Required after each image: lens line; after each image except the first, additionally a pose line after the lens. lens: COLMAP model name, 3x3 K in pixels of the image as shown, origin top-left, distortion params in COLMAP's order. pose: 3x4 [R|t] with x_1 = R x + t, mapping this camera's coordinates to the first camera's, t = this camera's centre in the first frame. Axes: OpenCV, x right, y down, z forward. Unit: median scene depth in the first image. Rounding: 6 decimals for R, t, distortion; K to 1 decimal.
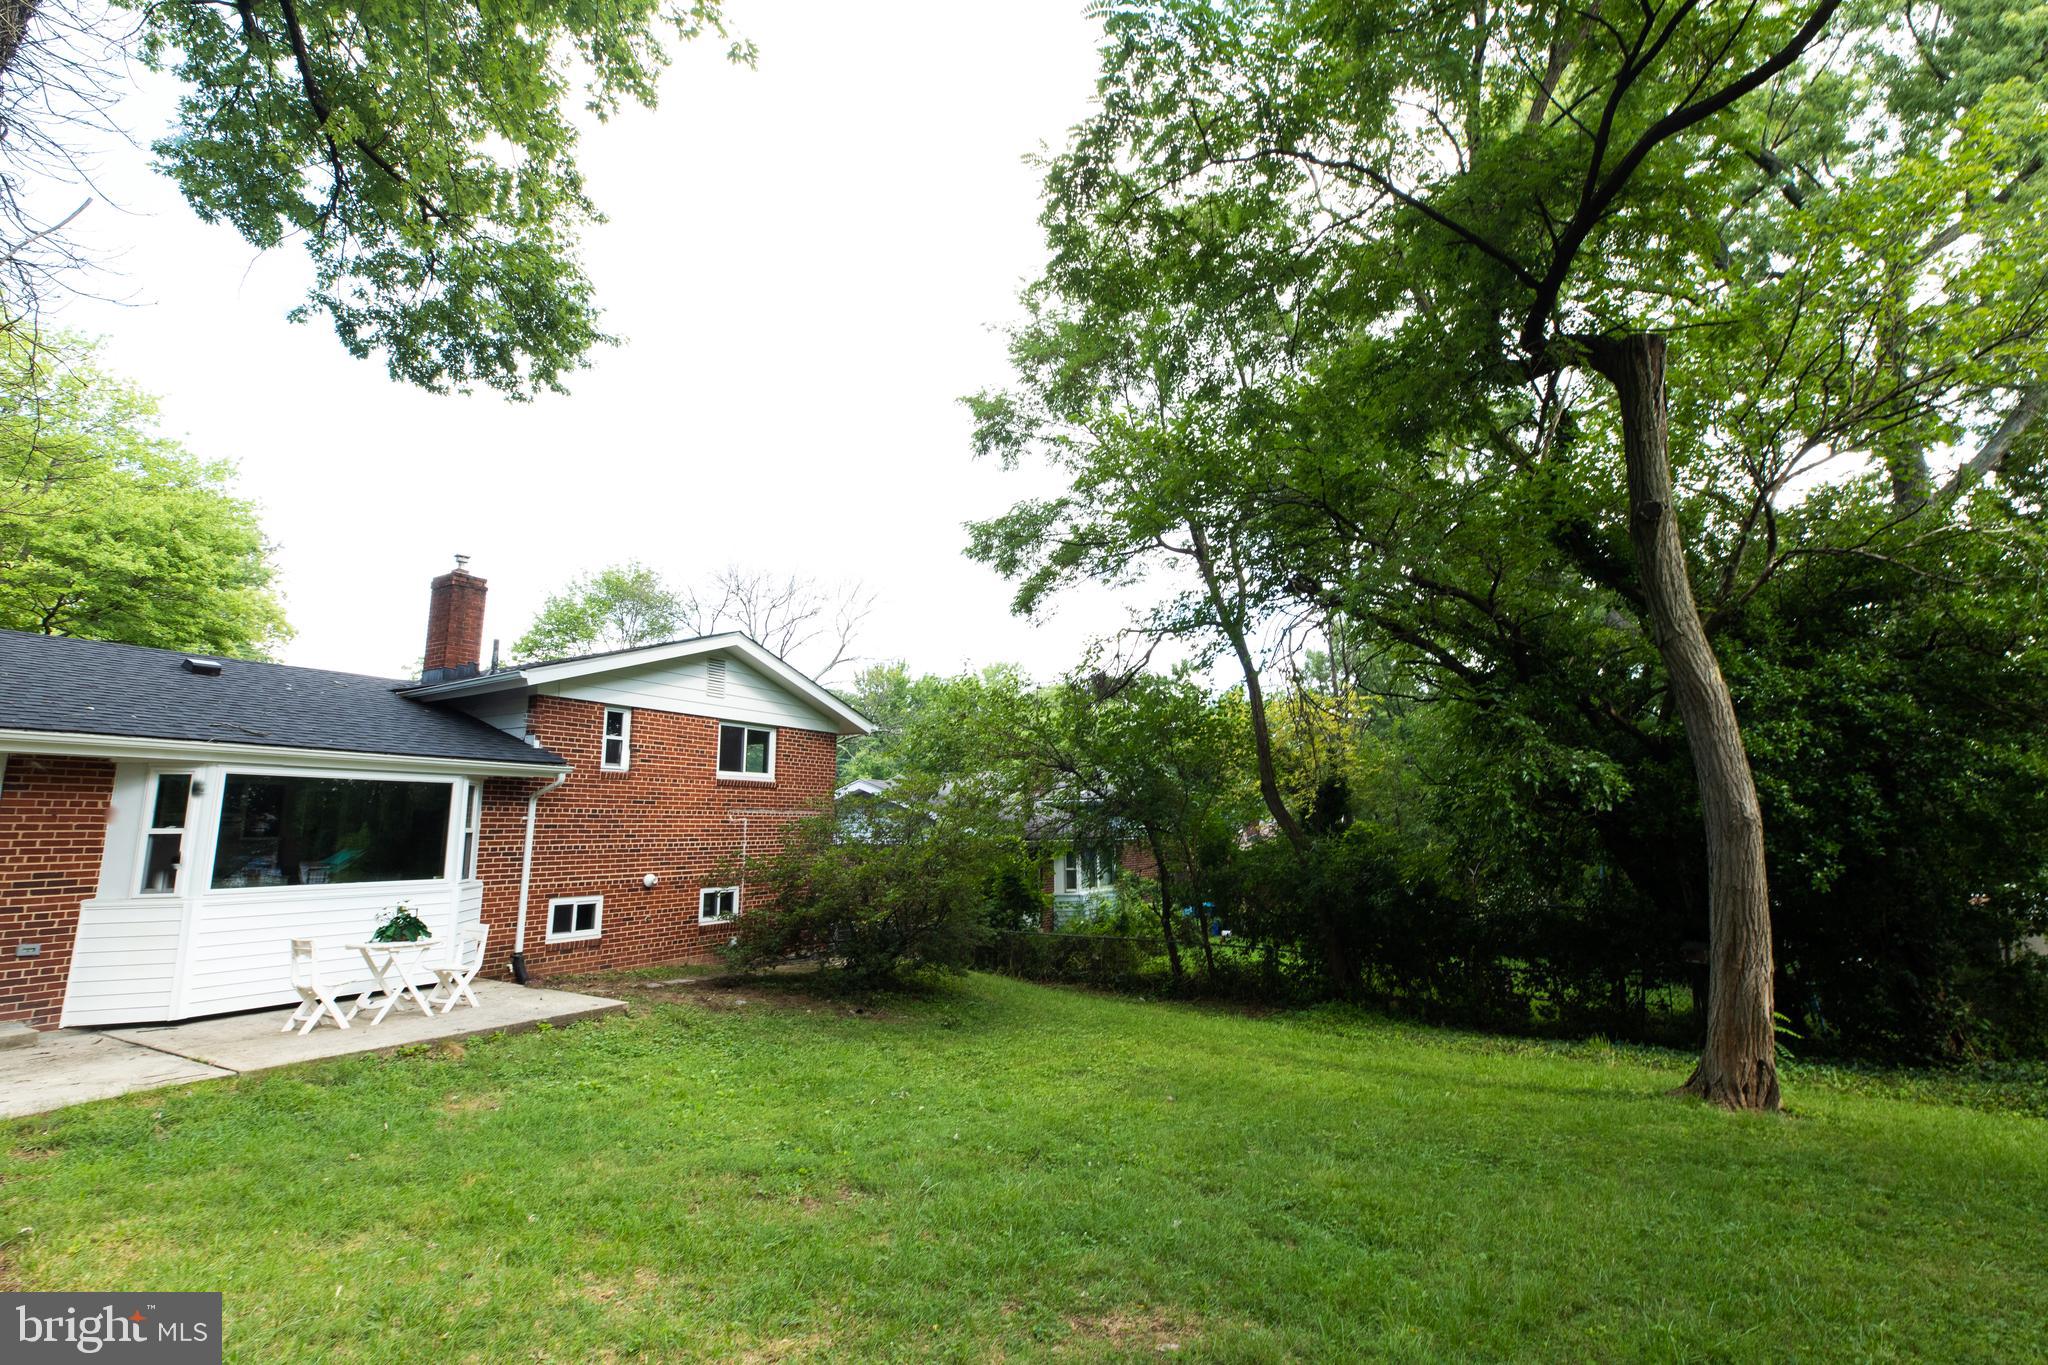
lens RADIAL K [[950.6, 0, 1004.0], [0, 950.6, 653.3], [0, 0, 1]] dist [0.002923, -0.000026]
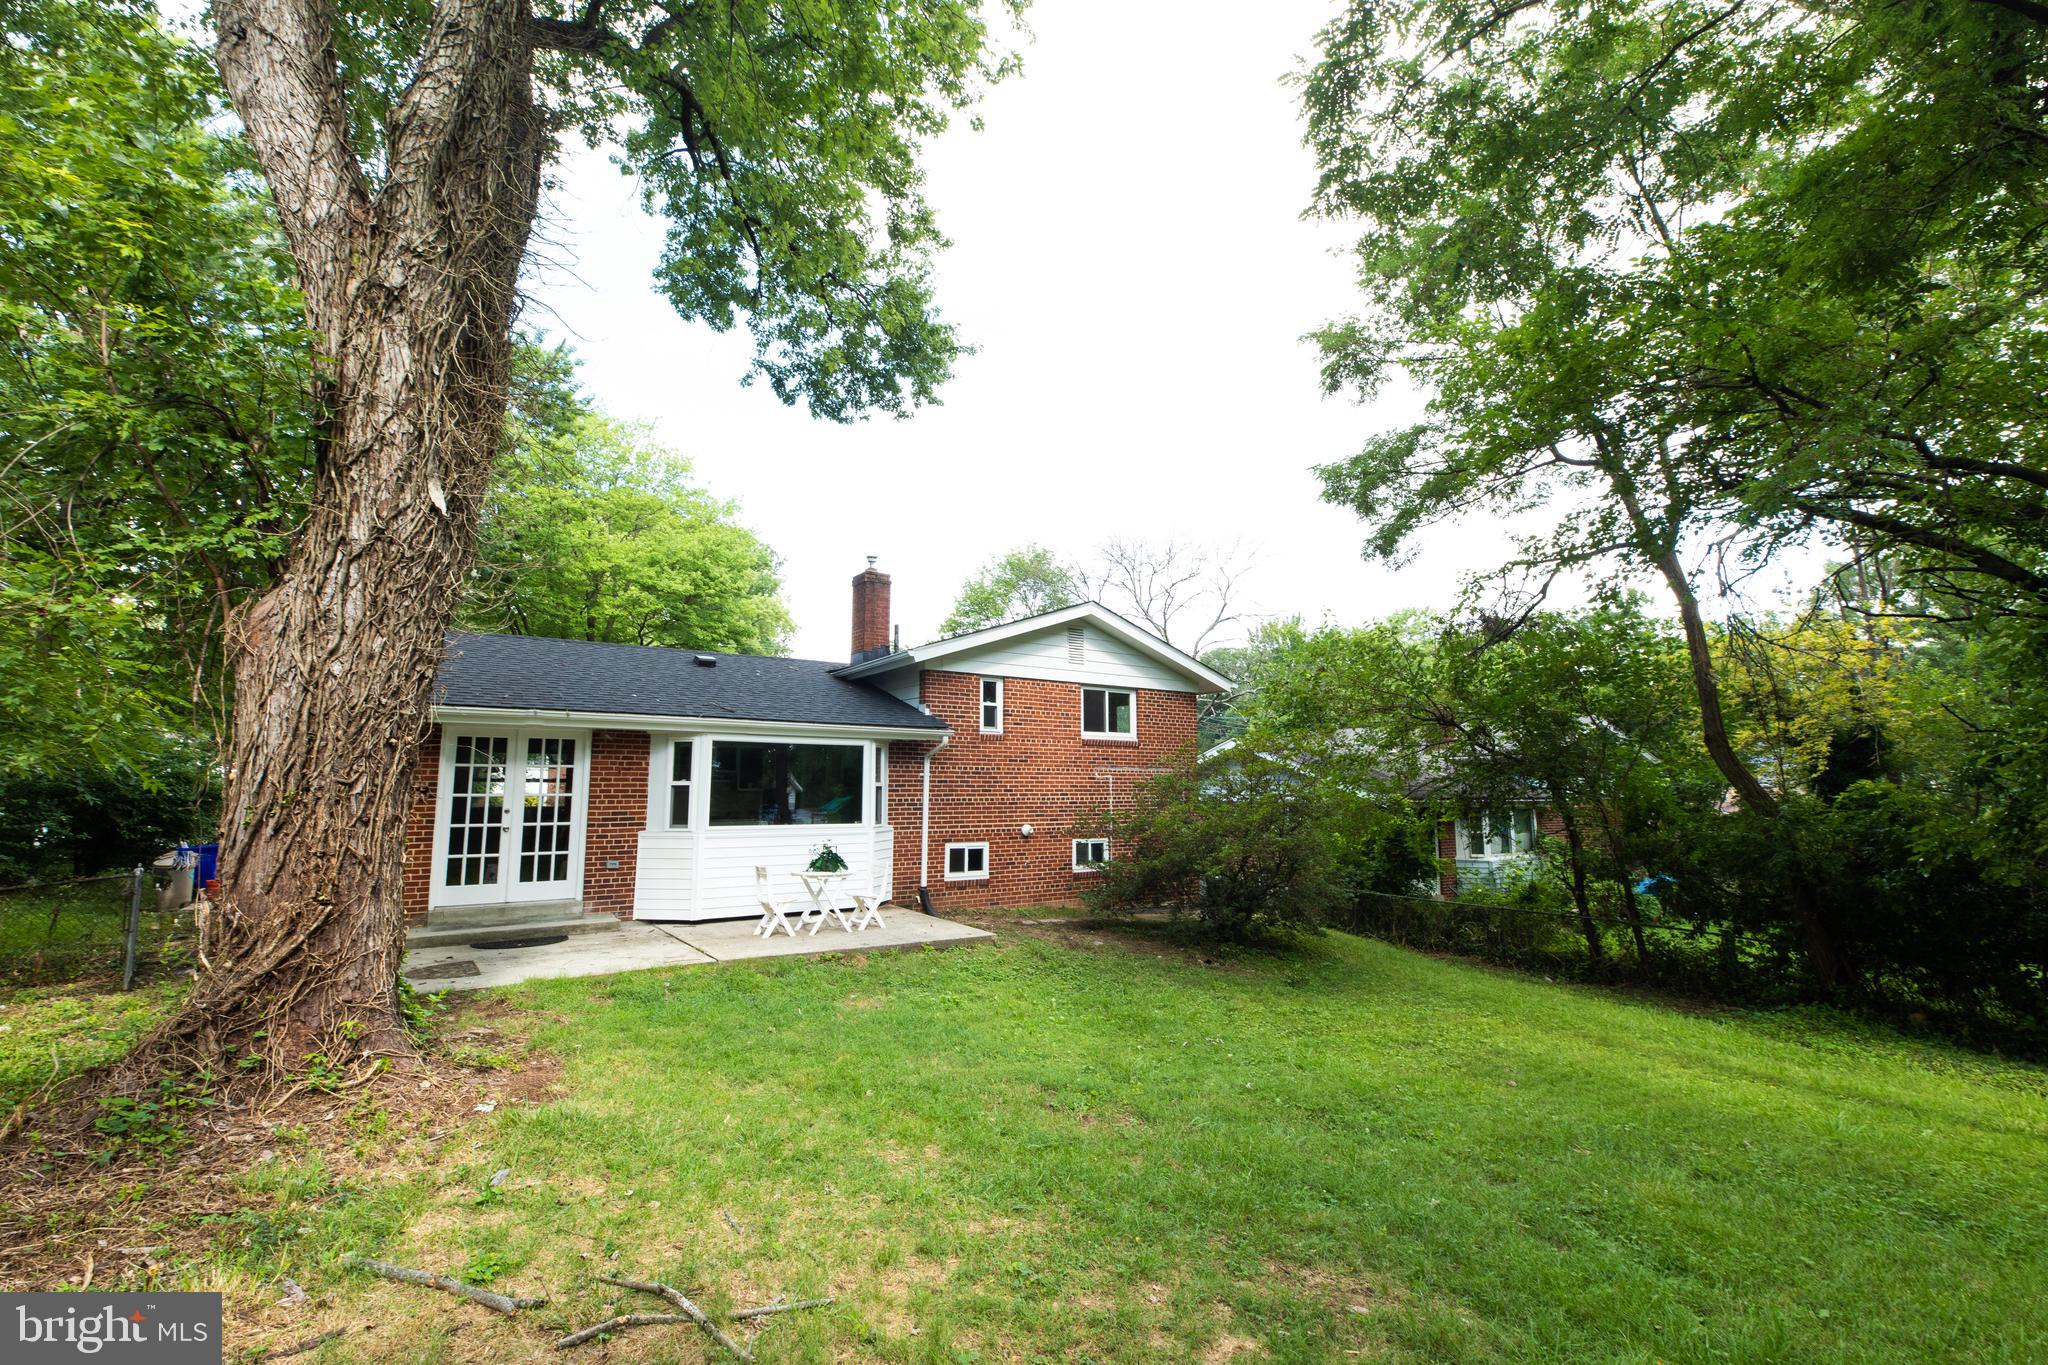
lens RADIAL K [[950.6, 0, 1004.0], [0, 950.6, 653.3], [0, 0, 1]] dist [0.002923, -0.000026]
pose [[0.892112, -0.055931, -0.448338, 0.109574], [0.074778, 0.996901, 0.024428, 0.002115], [0.445583, -0.055318, 0.893530, 0.000779]]
